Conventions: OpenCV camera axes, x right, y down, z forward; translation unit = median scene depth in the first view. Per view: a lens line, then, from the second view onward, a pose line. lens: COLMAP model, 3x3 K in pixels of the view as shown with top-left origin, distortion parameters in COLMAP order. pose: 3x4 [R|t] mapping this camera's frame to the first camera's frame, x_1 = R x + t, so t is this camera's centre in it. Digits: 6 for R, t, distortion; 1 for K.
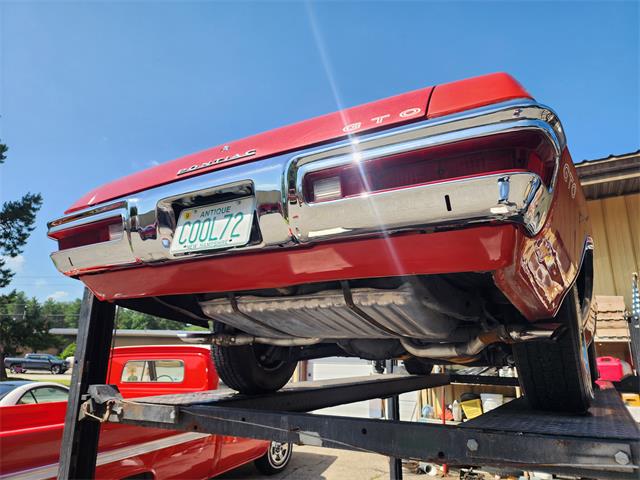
lens RADIAL K [[411.6, 0, 333.4], [0, 411.6, 246.7], [0, 0, 1]] dist [0.065577, -0.063858]
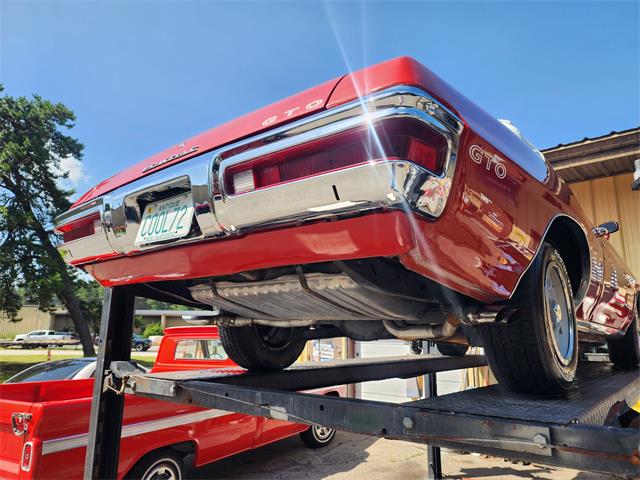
lens RADIAL K [[411.6, 0, 333.4], [0, 411.6, 246.7], [0, 0, 1]] dist [0.065577, -0.063858]
pose [[0.990123, -0.025805, -0.137806, 0.222396], [0.032007, 0.998563, 0.042982, -0.007827], [0.136499, -0.046968, 0.989526, -0.017425]]
